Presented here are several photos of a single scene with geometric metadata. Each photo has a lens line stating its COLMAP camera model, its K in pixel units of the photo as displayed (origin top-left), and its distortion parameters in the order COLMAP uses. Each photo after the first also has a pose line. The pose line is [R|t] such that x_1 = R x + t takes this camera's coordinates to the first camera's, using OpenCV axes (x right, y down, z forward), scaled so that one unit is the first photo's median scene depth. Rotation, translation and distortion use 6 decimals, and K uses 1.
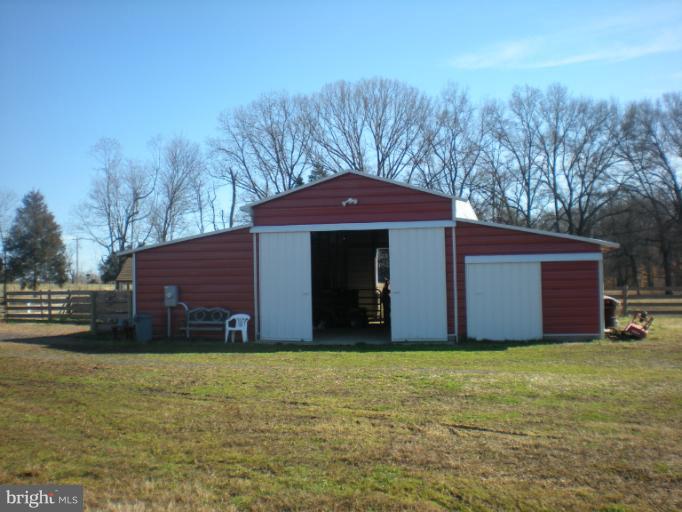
lens RADIAL K [[819.6, 0, 329.9], [0, 819.6, 255.1], [0, 0, 1]] dist [-0.011573, -0.284195]
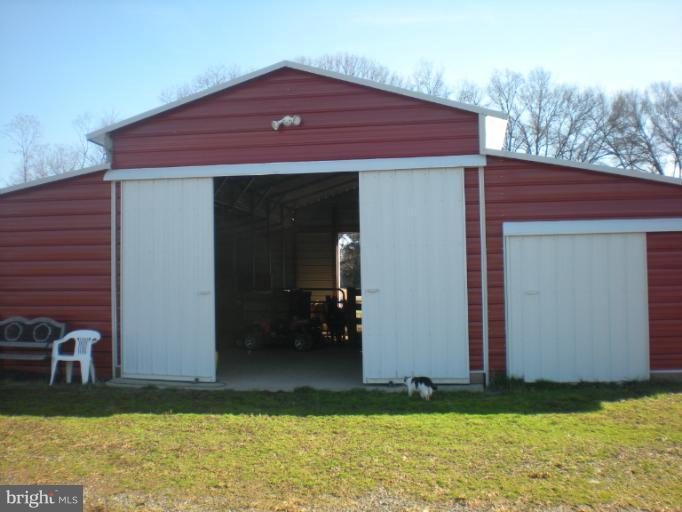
lens RADIAL K [[819.6, 0, 329.9], [0, 819.6, 255.1], [0, 0, 1]] dist [-0.011573, -0.284195]
pose [[0.999030, 0.005697, 0.043670, 0.028945], [-0.005332, 0.999950, -0.008468, 0.026138], [-0.043716, 0.008227, 0.999010, 0.451825]]
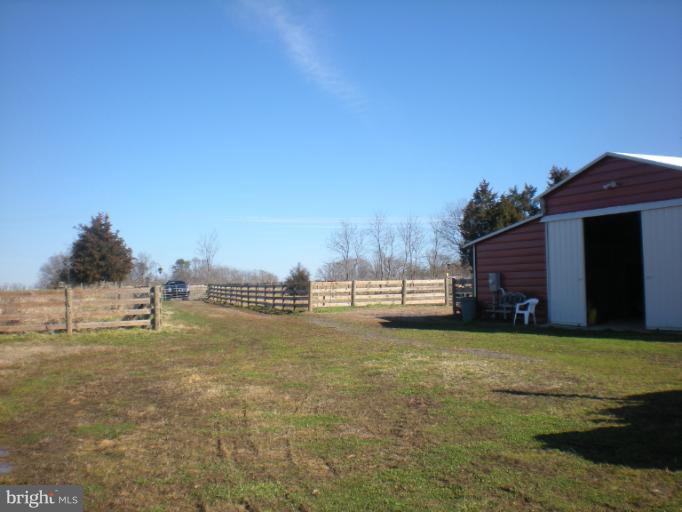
lens RADIAL K [[819.6, 0, 329.9], [0, 819.6, 255.1], [0, 0, 1]] dist [-0.011573, -0.284195]
pose [[0.622562, -0.027743, -0.782078, 0.561143], [0.034230, 0.999380, -0.008202, 0.014616], [0.781821, -0.021664, 0.623126, 0.125006]]
